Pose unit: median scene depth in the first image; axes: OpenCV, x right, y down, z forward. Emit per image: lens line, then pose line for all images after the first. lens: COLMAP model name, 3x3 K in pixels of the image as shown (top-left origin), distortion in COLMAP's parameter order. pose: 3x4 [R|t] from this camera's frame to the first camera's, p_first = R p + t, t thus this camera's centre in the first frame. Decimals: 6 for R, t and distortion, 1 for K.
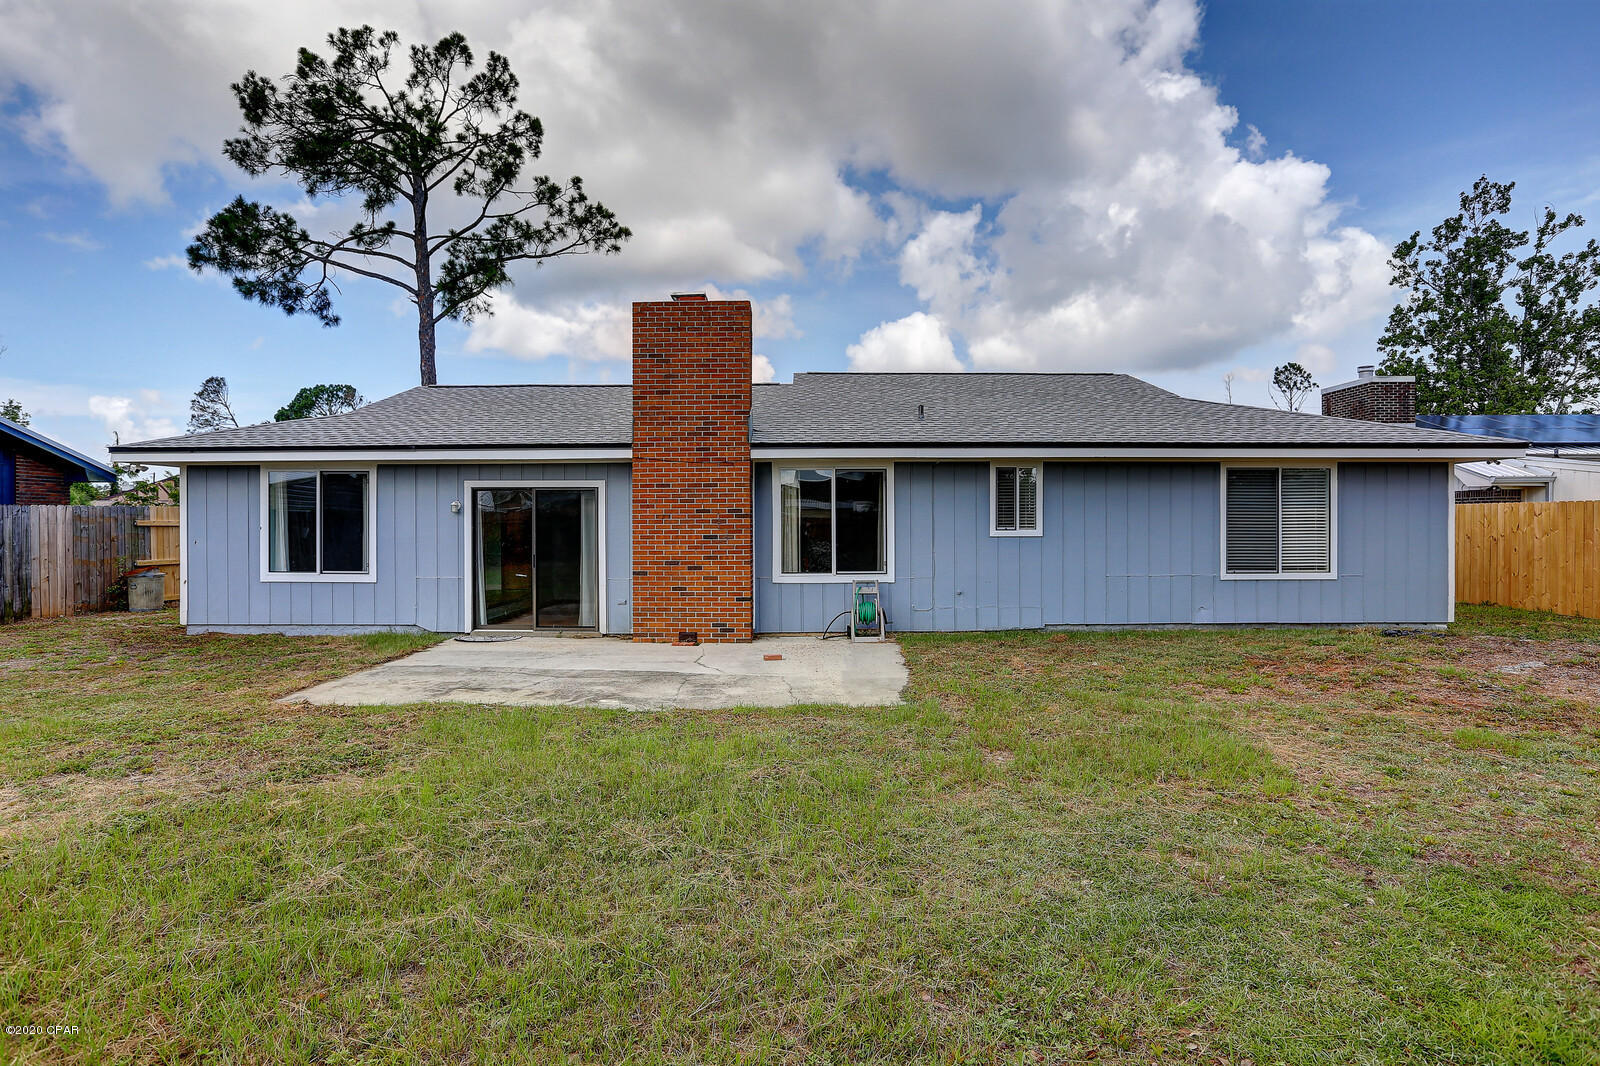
lens RADIAL K [[878.3, 0, 805.0], [0, 878.3, 535.5], [0, 0, 1]] dist [-0.037367, 0.003907]
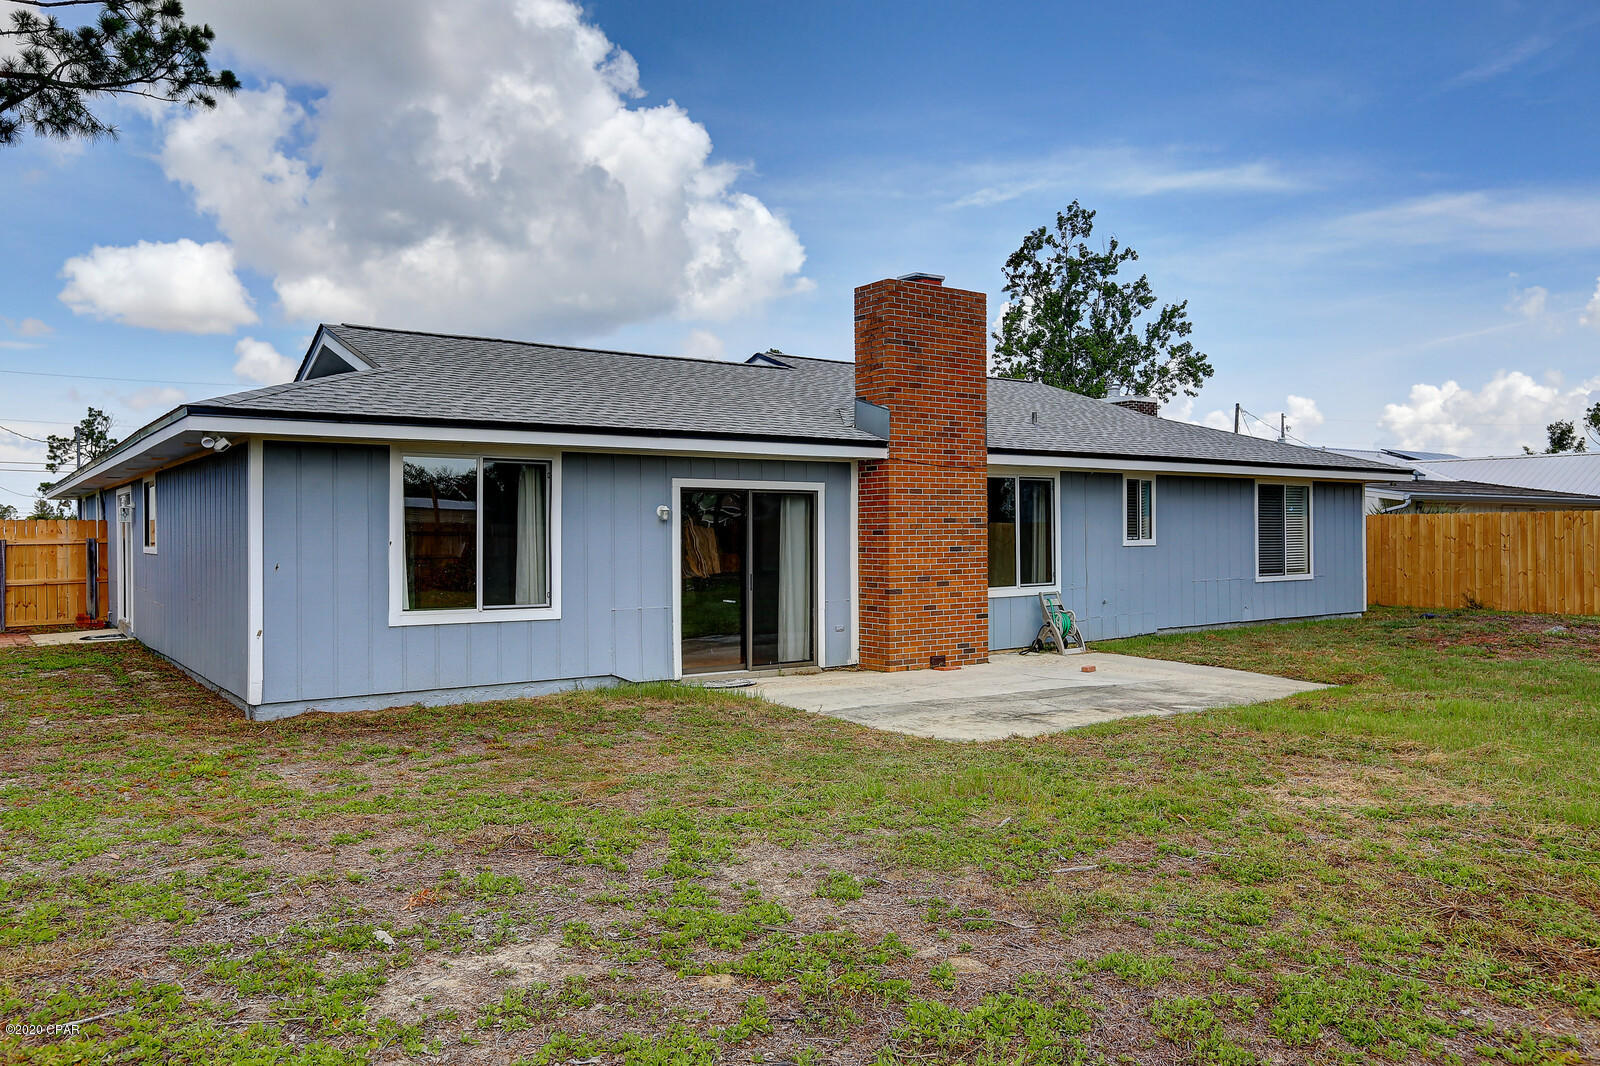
lens RADIAL K [[1162.7, 0, 815.9], [0, 1162.7, 535.3], [0, 0, 1]] dist [0.006244, 0.021191]
pose [[0.811624, -0.003991, 0.584167, -0.870890], [0.011961, 0.999881, -0.009786, -0.002313], [-0.584058, 0.014930, 0.811574, 0.103698]]
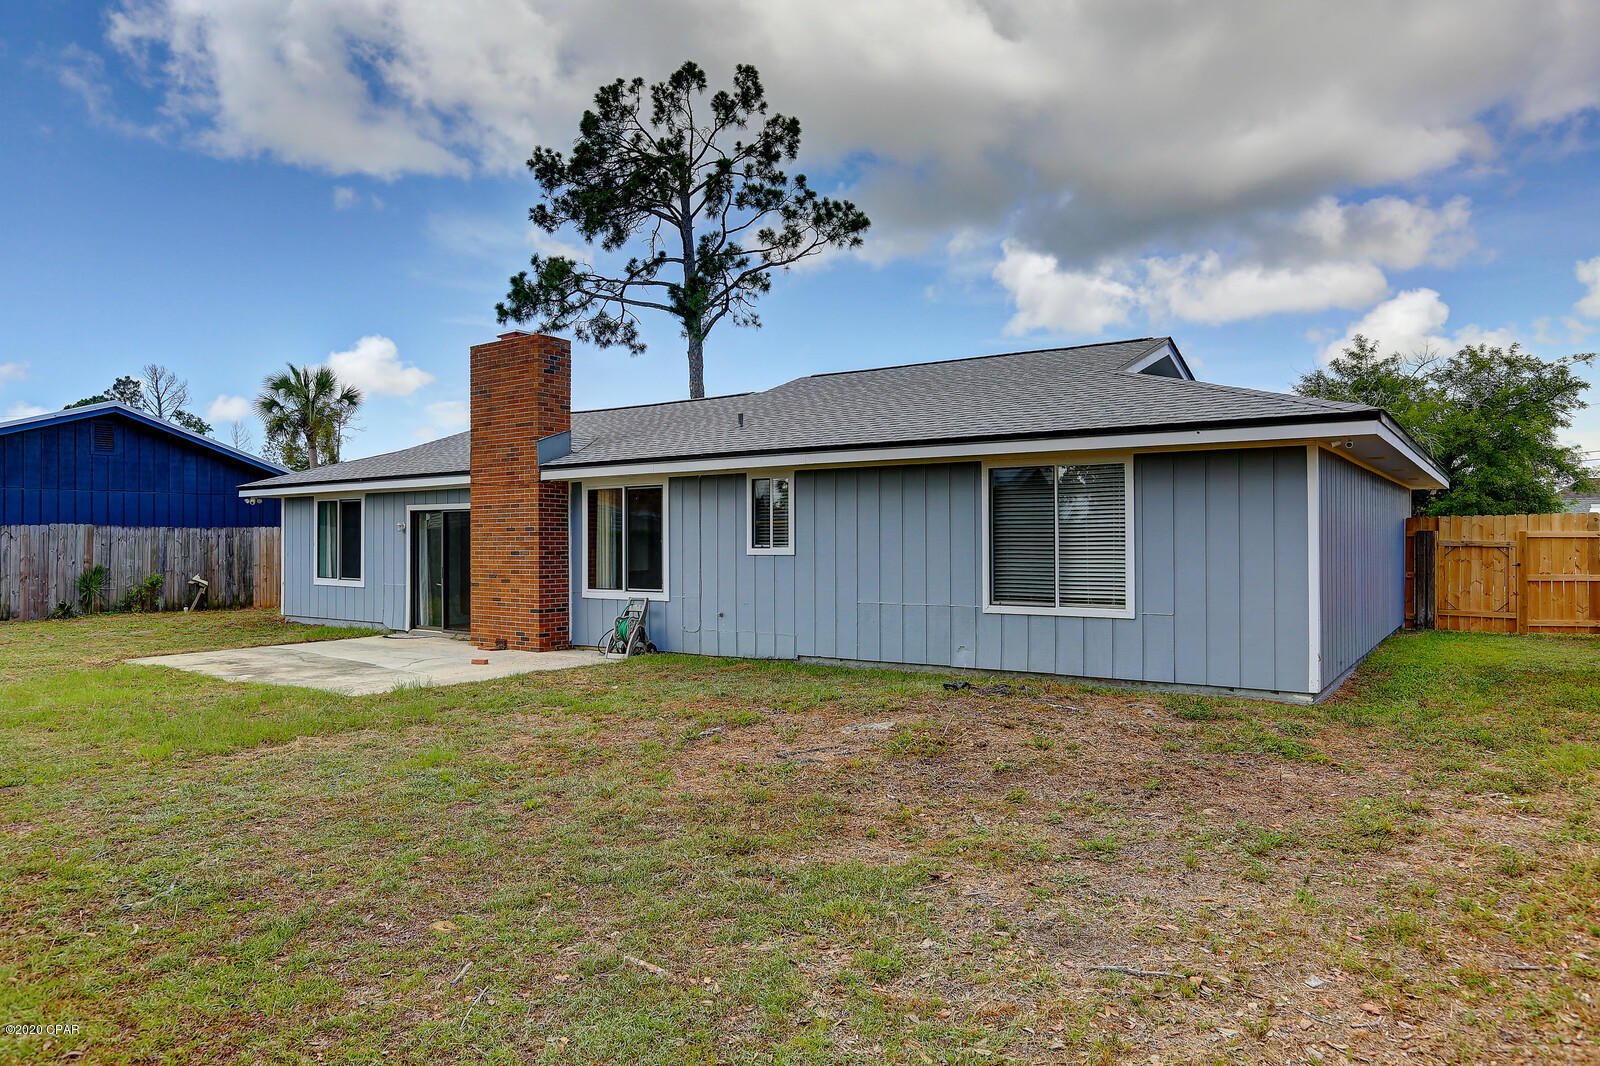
lens RADIAL K [[1062.4, 0, 805.1], [0, 1062.4, 527.2], [0, 0, 1]] dist [-0.020586, 0.003539]
pose [[0.801575, -0.008108, -0.597839, 0.914441], [-0.002047, 0.999865, -0.016304, -0.009358], [0.597891, 0.014293, 0.801450, 0.147643]]
